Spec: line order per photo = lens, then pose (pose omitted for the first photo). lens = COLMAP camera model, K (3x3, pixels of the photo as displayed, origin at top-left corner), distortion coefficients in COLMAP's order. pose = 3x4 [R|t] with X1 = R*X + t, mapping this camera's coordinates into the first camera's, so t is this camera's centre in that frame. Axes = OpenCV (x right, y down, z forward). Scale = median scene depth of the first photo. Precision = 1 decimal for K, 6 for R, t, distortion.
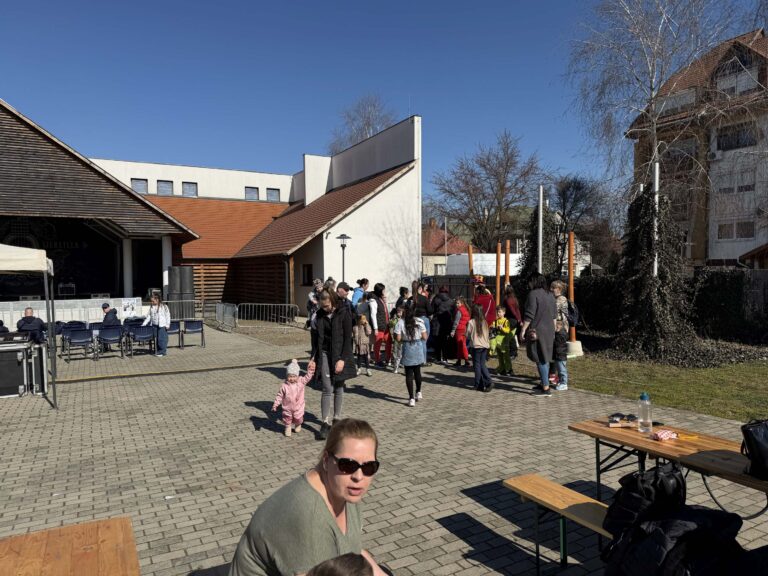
lens RADIAL K [[535.3, 0, 384.0], [0, 535.3, 288.0], [0, 0, 1]] dist [0.062141, -0.074445]
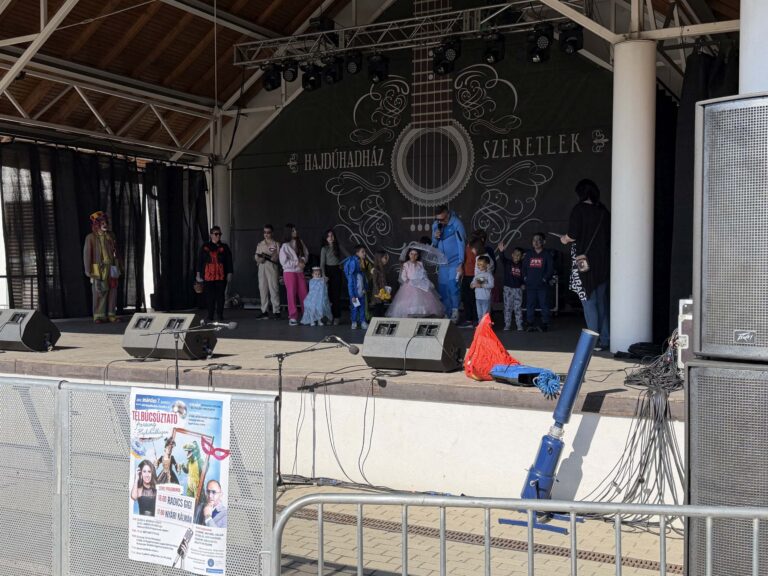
lens RADIAL K [[860.2, 0, 384.0], [0, 860.2, 288.0], [0, 0, 1]] dist [0.056365, -0.000895]
pose [[0.555813, 0.033505, -0.830632, -0.267367], [-0.026524, 0.999393, 0.022565, -0.009284], [0.830884, 0.009489, 0.556365, 0.758038]]
